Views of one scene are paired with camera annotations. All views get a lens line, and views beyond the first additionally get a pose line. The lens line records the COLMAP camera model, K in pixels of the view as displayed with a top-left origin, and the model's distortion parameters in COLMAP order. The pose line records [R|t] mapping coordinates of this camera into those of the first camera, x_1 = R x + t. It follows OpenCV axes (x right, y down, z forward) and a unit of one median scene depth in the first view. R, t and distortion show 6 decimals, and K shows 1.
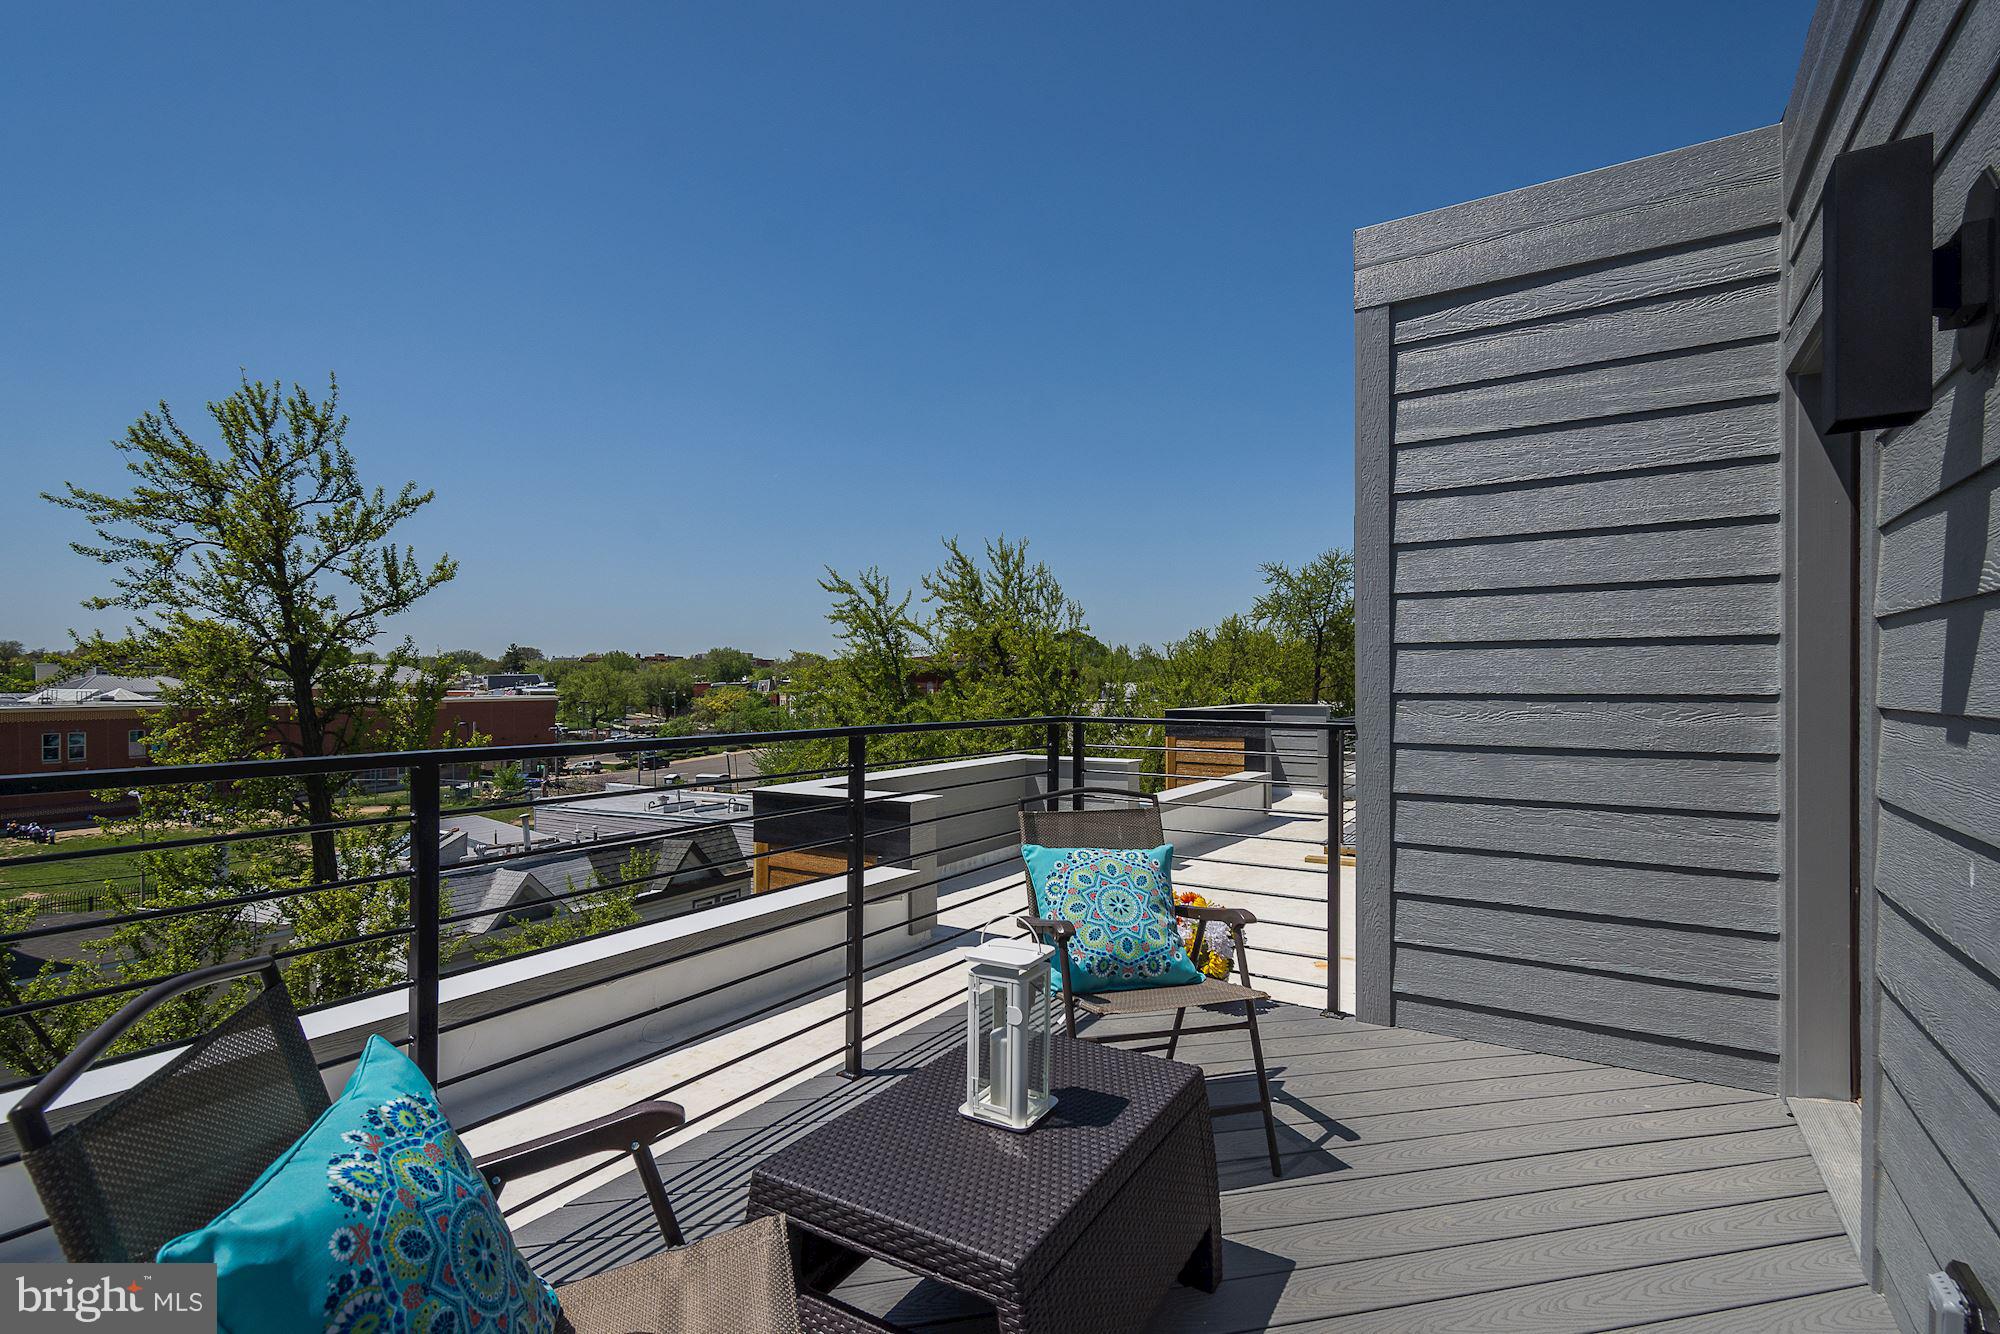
lens RADIAL K [[919.1, 0, 1004.6], [0, 919.1, 698.6], [0, 0, 1]] dist [-0.000219, -0.000532]
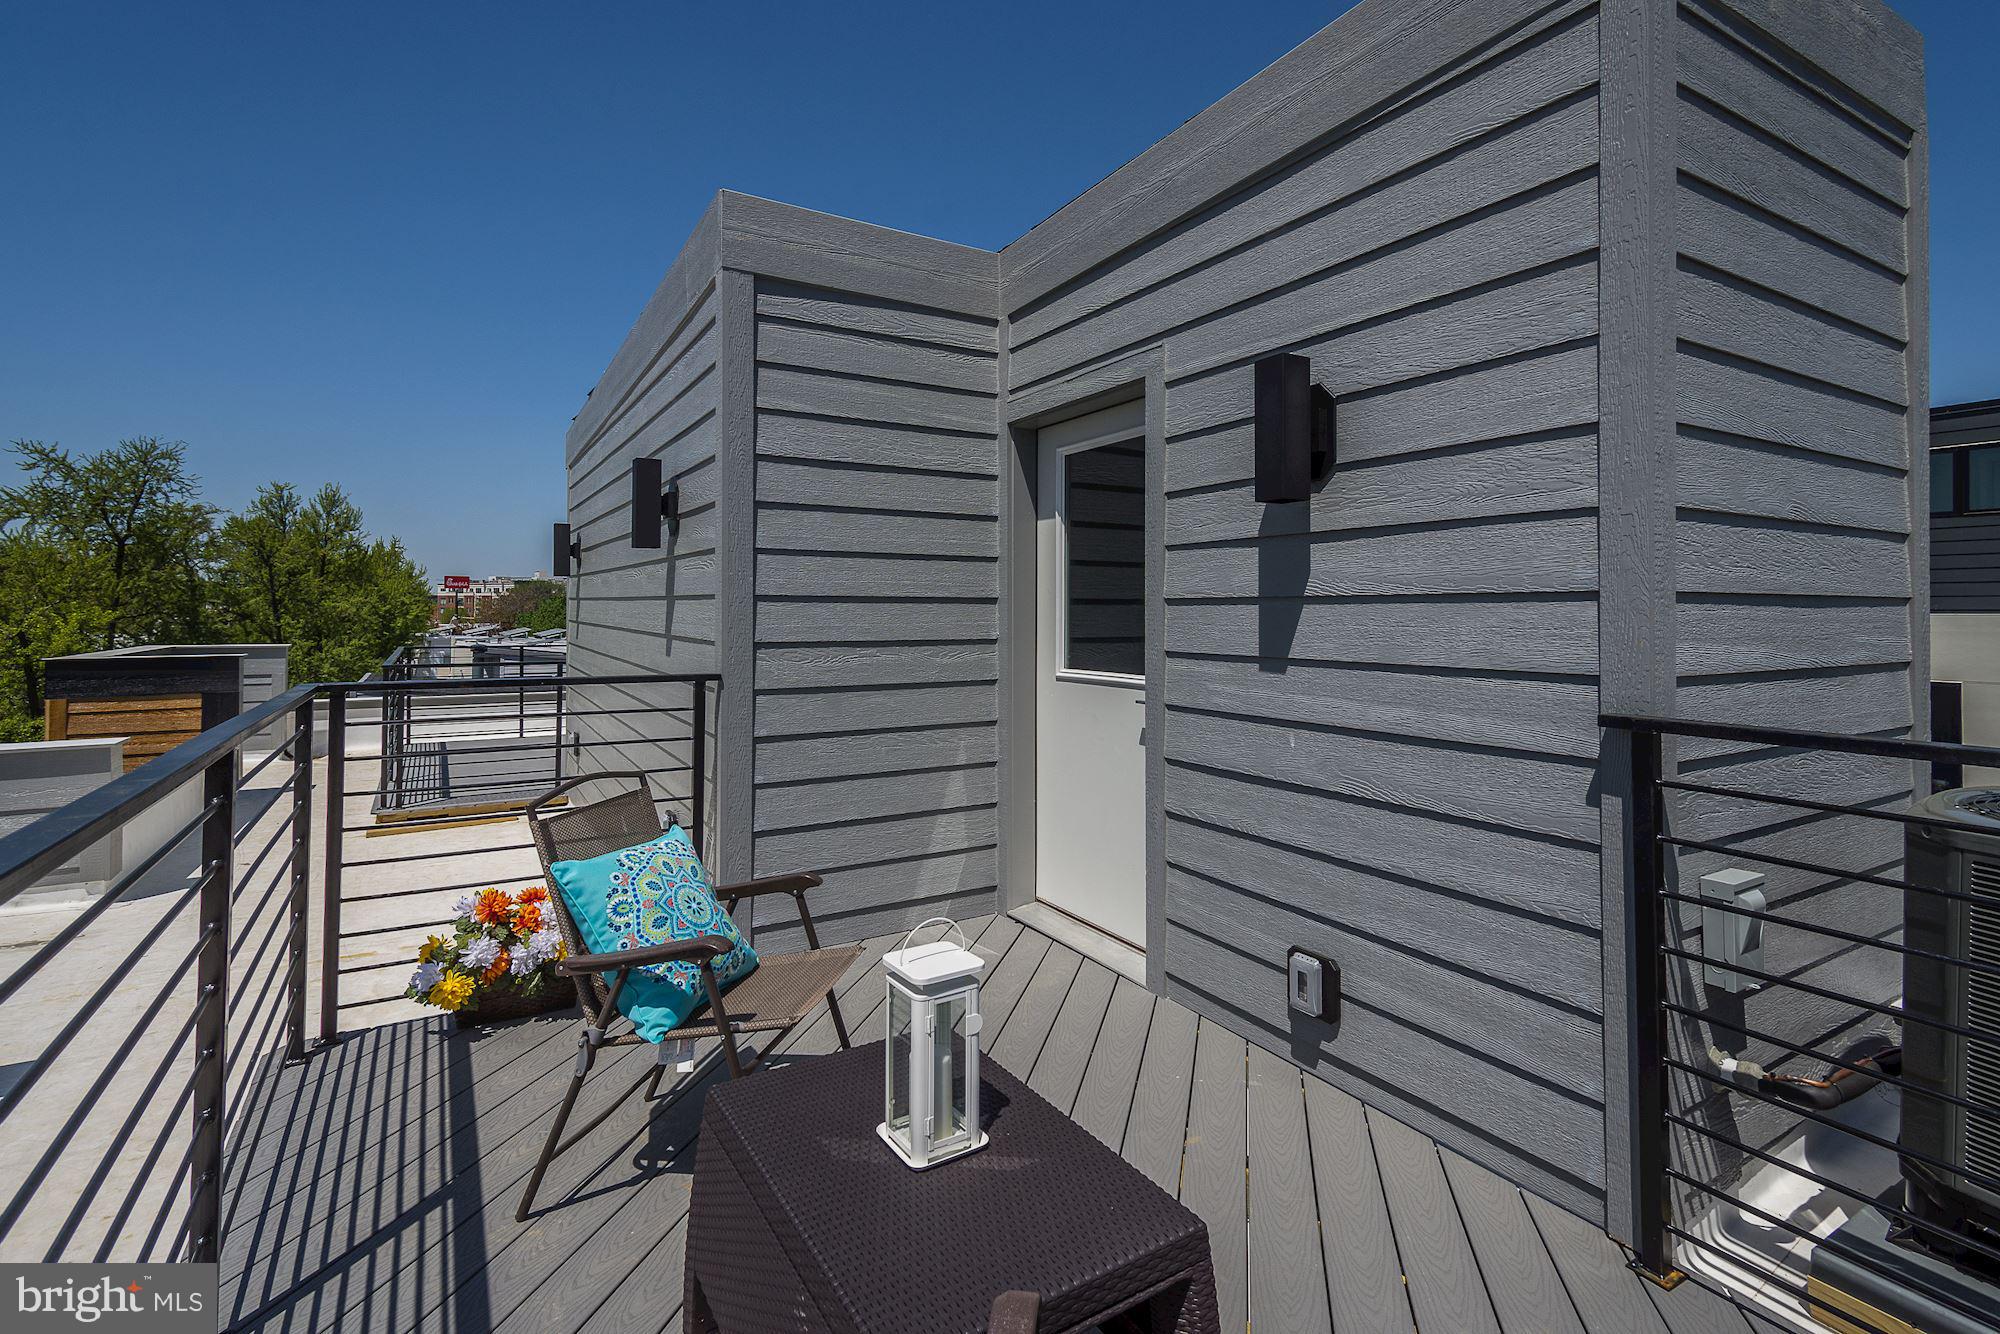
lens RADIAL K [[919.1, 0, 1003.6], [0, 919.1, 608.5], [0, 0, 1]] dist [-0.000219, -0.000532]
pose [[0.455581, 0.006575, 0.890170, -0.389168], [0.011162, 0.999852, -0.013098, -0.028041], [-0.890124, 0.015904, 0.455440, 0.270828]]
